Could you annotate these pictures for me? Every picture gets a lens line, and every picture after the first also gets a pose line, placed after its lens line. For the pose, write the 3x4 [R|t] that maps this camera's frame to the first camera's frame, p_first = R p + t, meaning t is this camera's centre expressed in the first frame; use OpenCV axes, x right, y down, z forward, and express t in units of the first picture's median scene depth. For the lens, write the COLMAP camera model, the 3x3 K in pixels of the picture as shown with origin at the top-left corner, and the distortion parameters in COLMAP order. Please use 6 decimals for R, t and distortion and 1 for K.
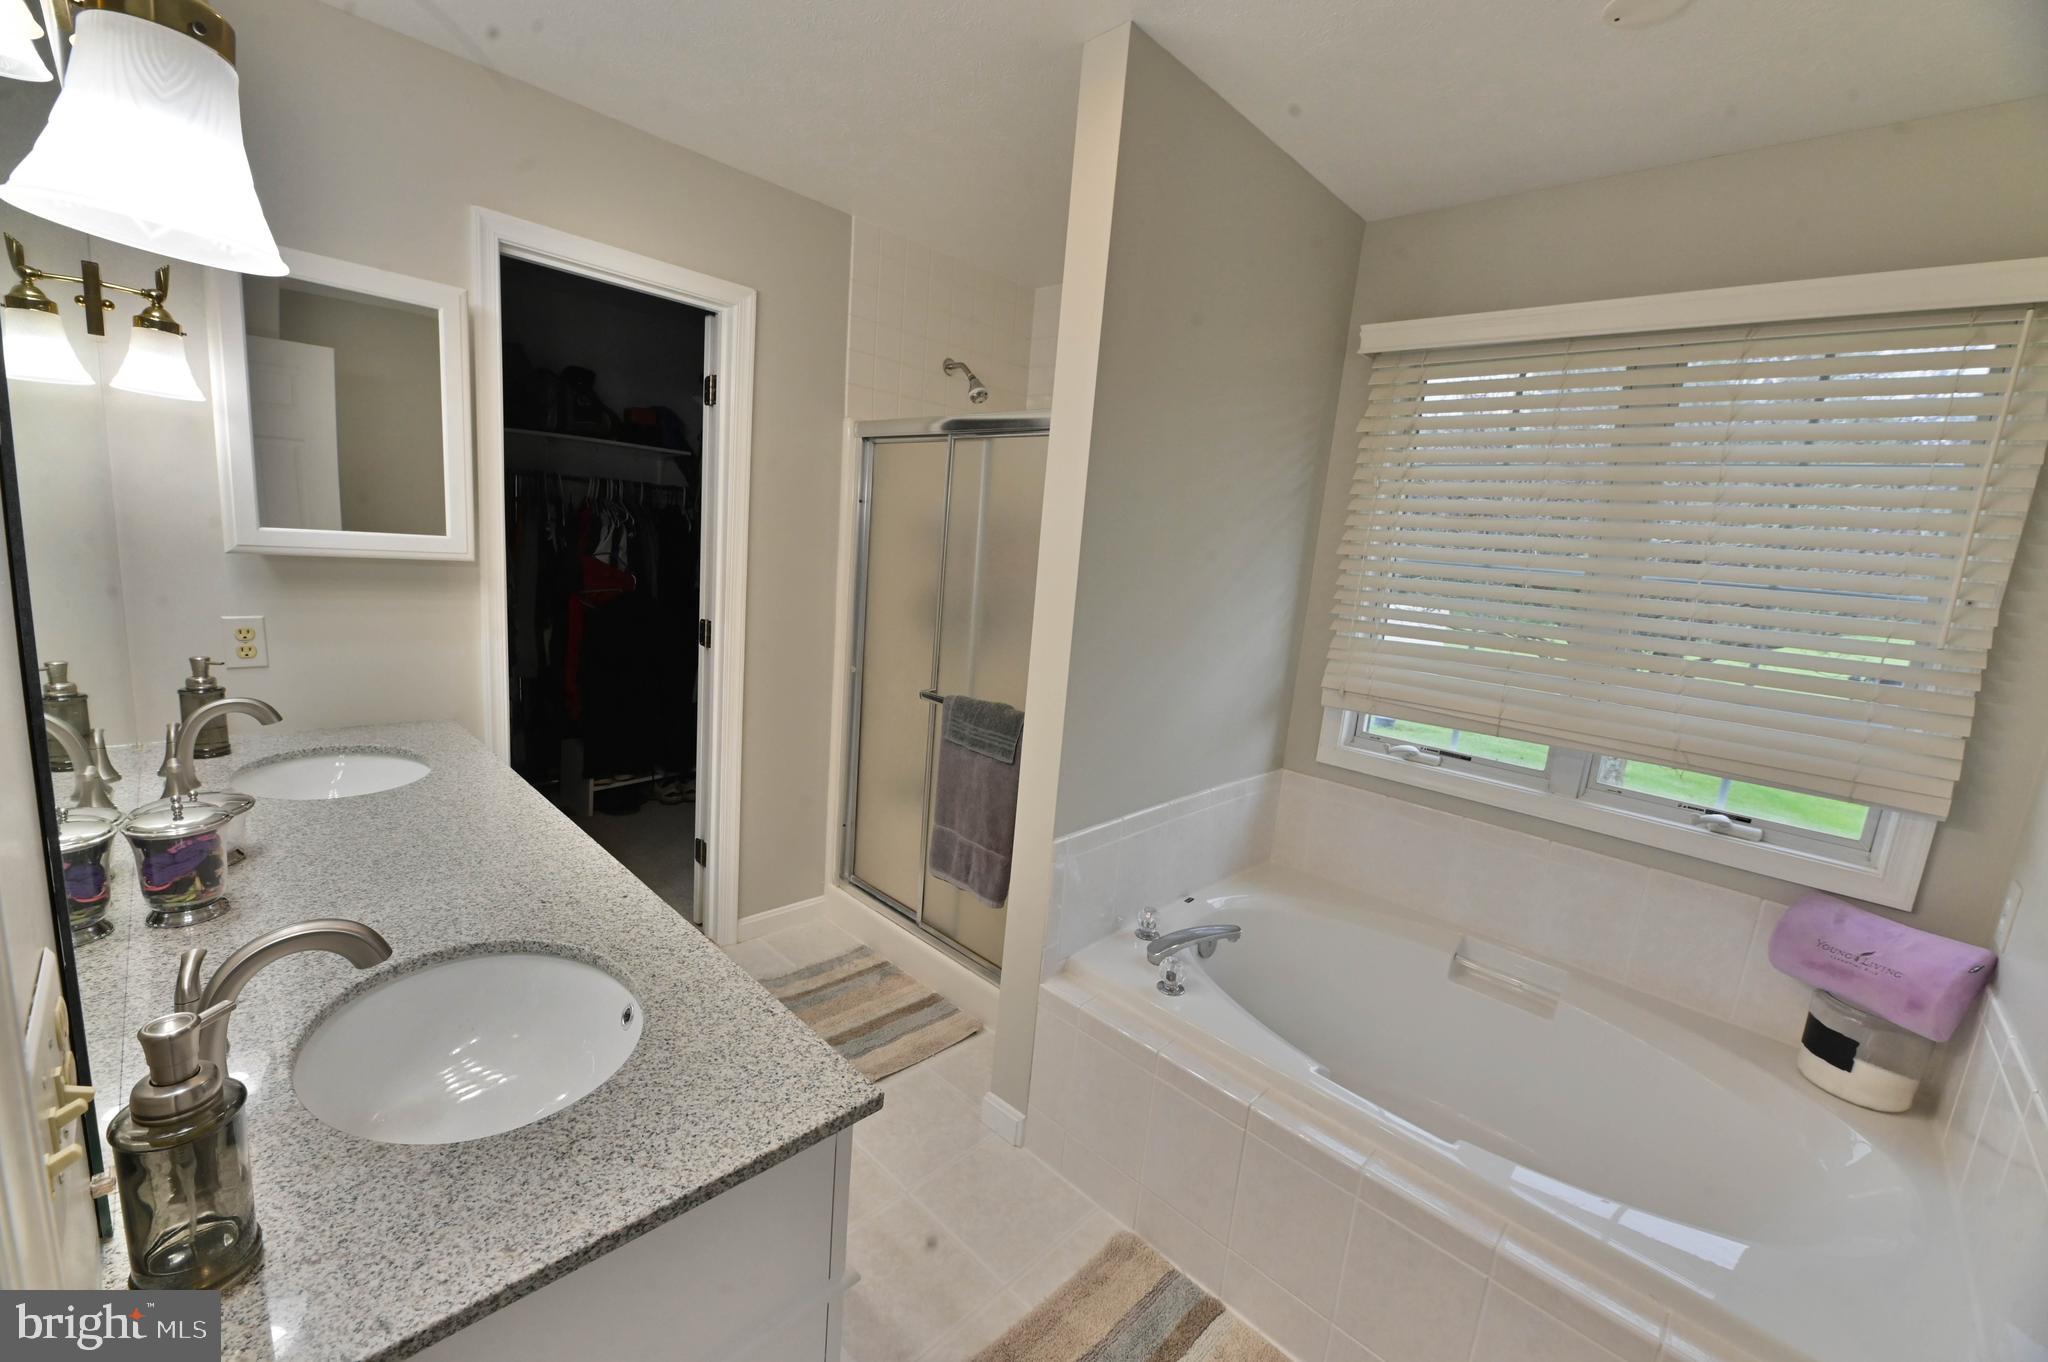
lens RADIAL K [[827.6, 0, 1020.1], [0, 827.6, 681.8], [0, 0, 1]] dist [0.001855, -0.003901]
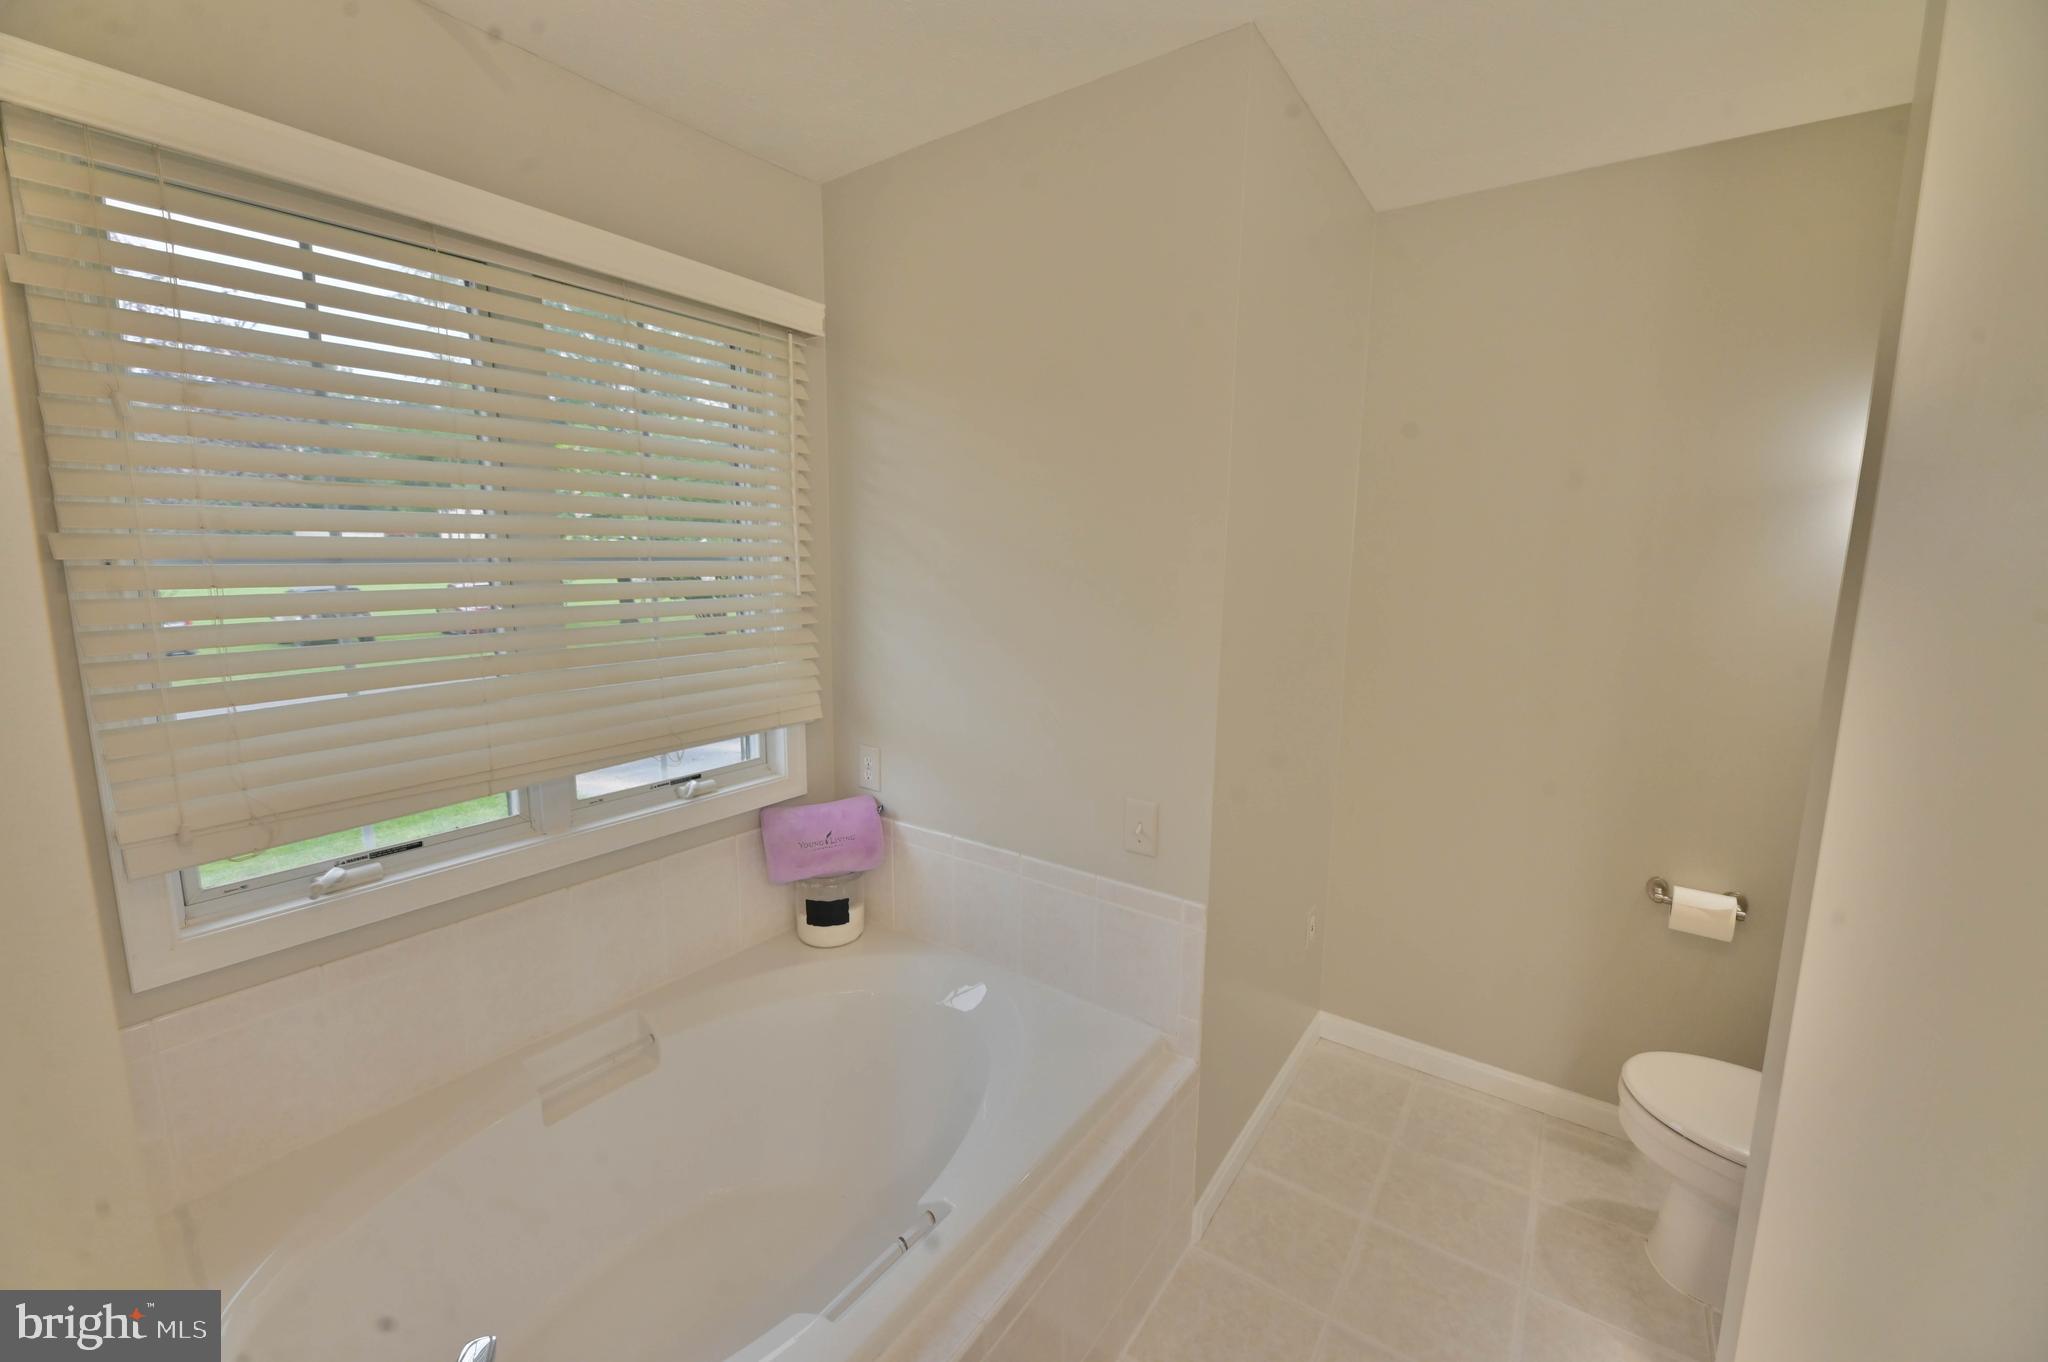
lens RADIAL K [[827.6, 0, 1020.1], [0, 827.6, 681.8], [0, 0, 1]] dist [0.001855, -0.003901]
pose [[-0.132001, -0.236603, 0.962598, -0.188505], [0.158899, 0.953487, 0.256153, -0.168834], [-0.978431, 0.186768, -0.088265, 0.716815]]
